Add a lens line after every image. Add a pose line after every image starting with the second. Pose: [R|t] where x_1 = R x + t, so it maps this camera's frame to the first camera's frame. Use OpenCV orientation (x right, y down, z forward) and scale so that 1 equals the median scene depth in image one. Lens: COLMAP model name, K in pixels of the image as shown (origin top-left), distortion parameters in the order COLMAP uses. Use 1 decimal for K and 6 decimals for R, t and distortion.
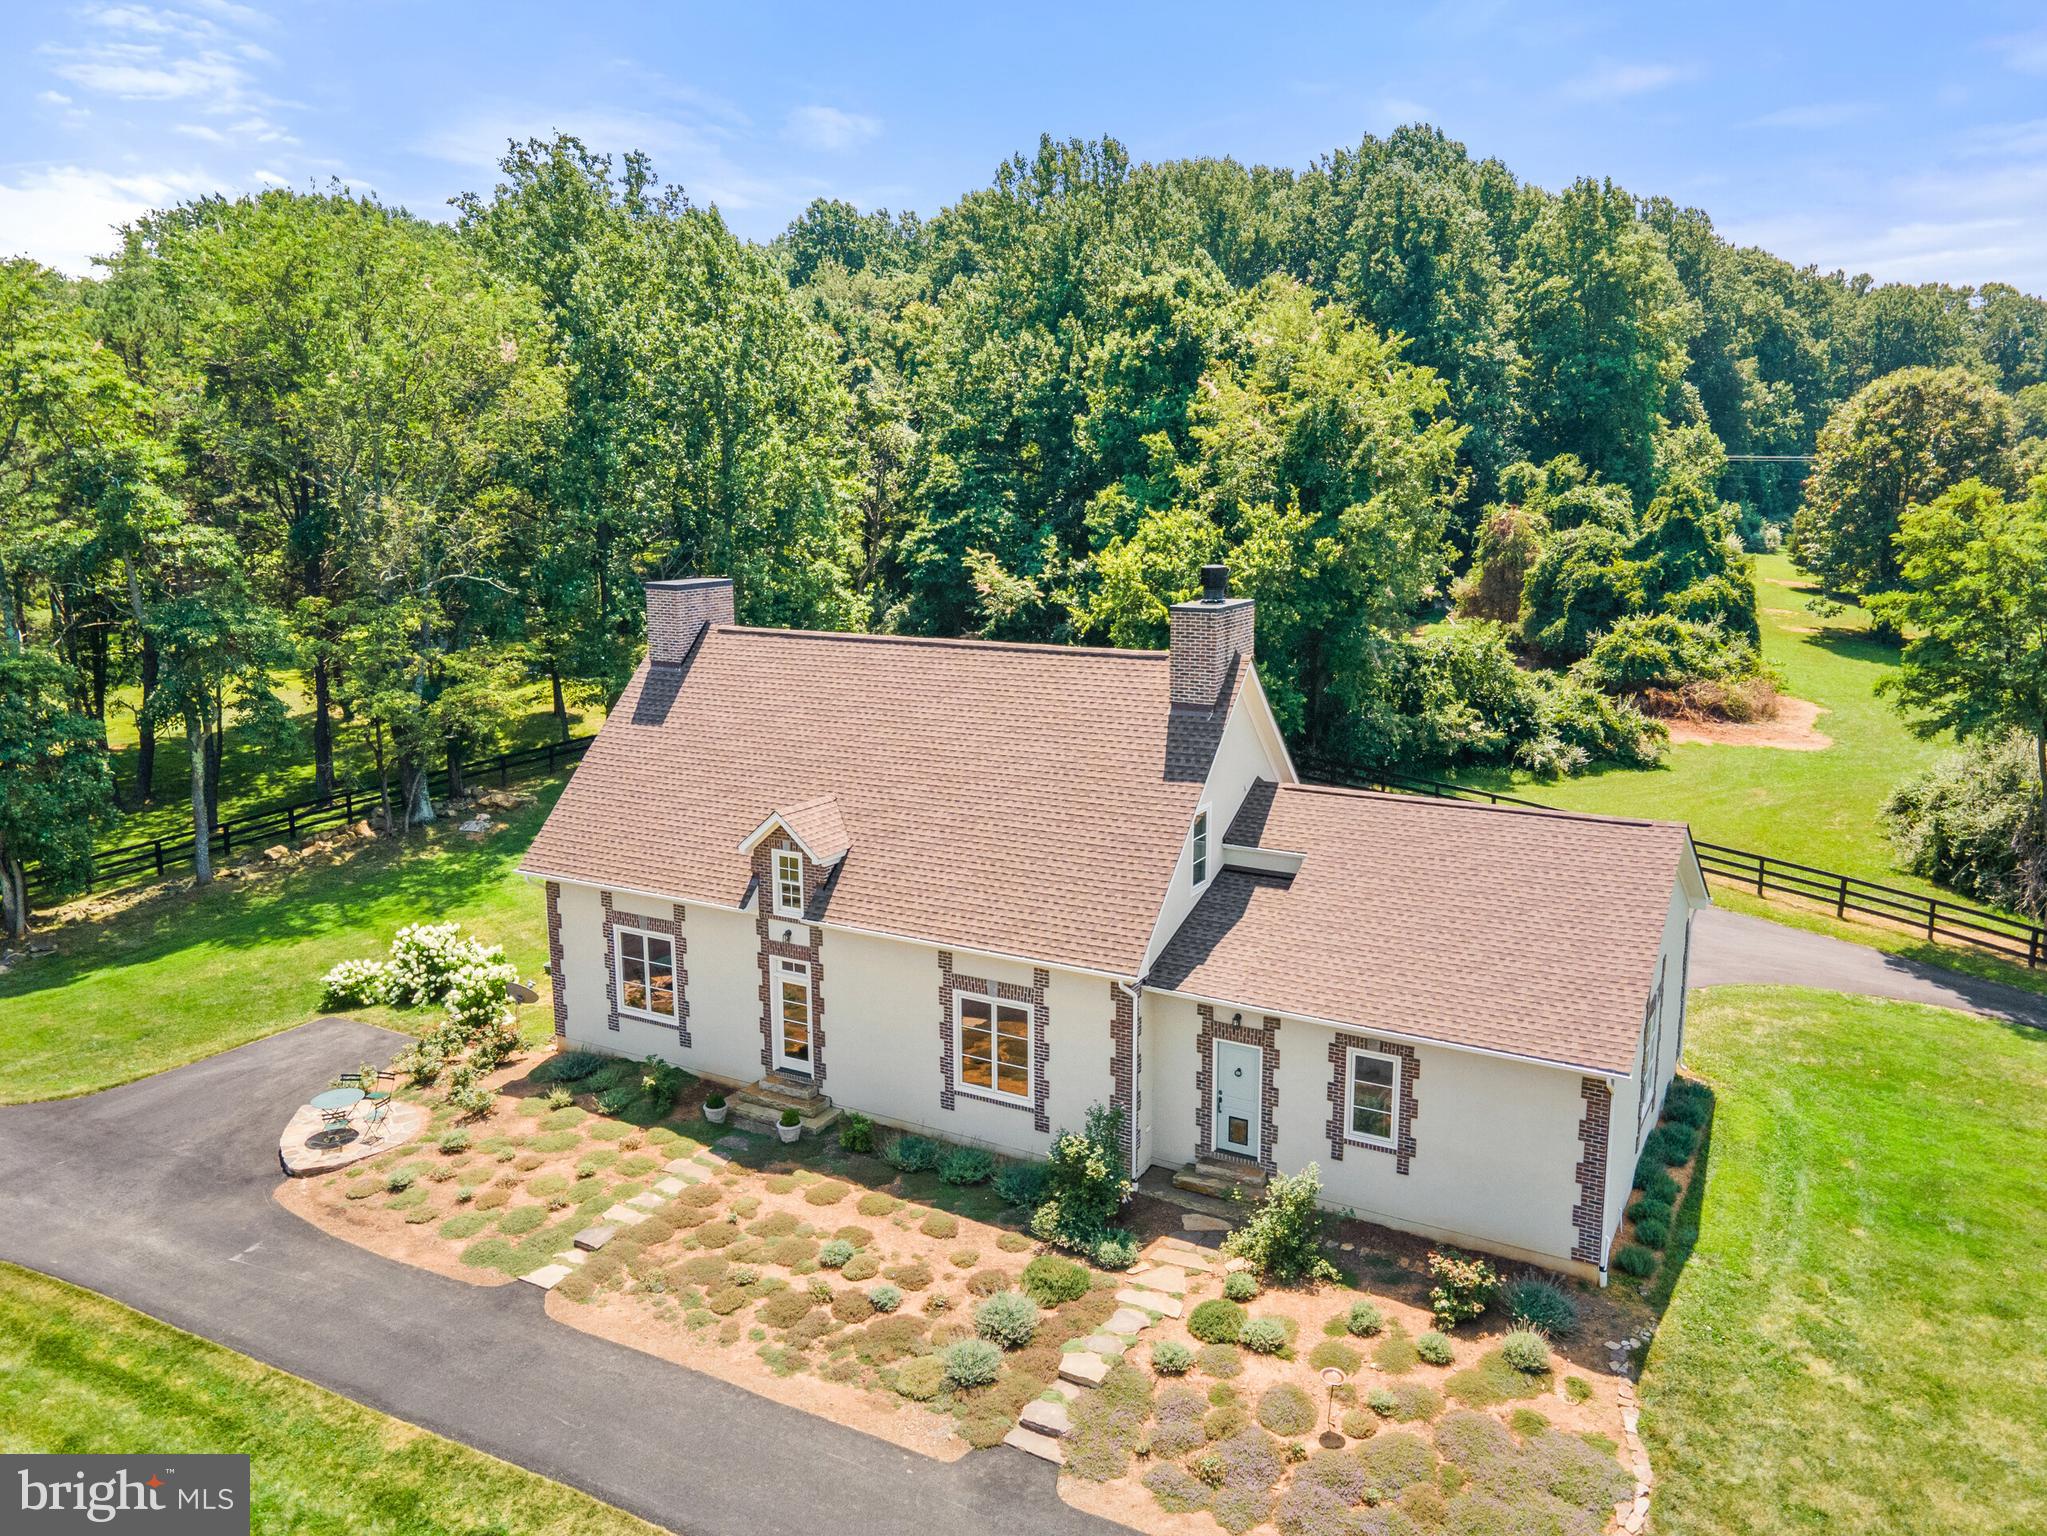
lens RADIAL K [[1559.2, 0, 1089.1], [0, 1559.2, 769.1], [0, 0, 1]] dist [0.046249, 0.010772]
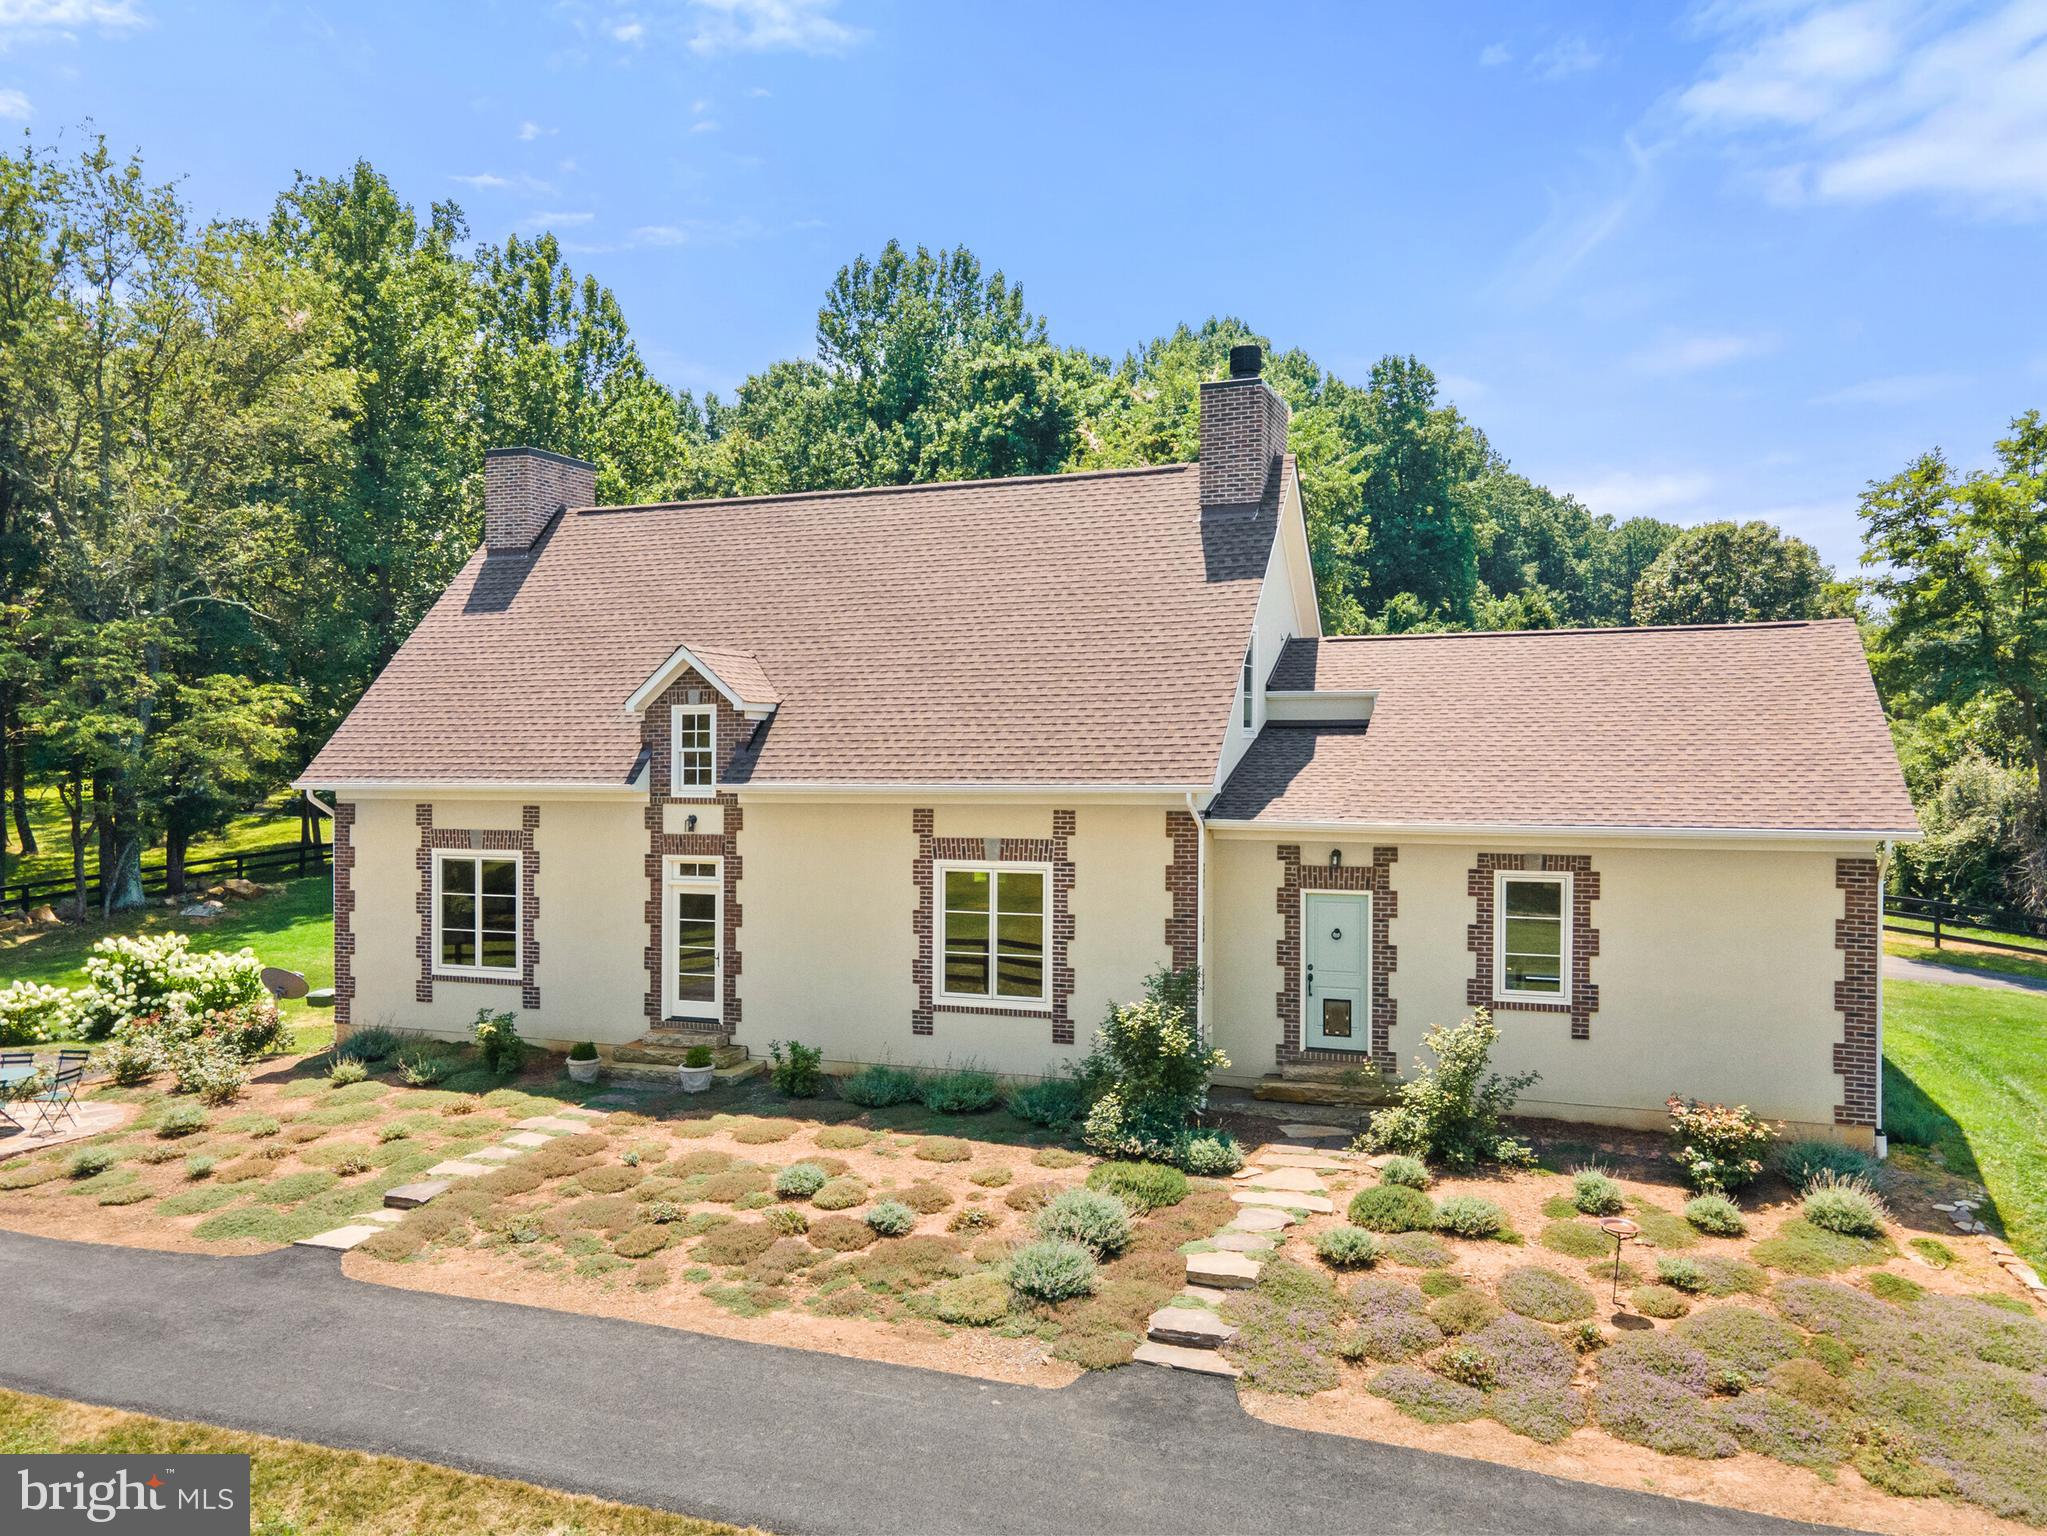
lens RADIAL K [[1559.2, 0, 1089.1], [0, 1559.2, 769.1], [0, 0, 1]] dist [0.046249, 0.010772]
pose [[0.988766, -0.002142, 0.149453, -0.128425], [0.028607, 0.984125, -0.175159, 0.236787], [-0.146705, 0.177466, 0.973131, 0.270744]]
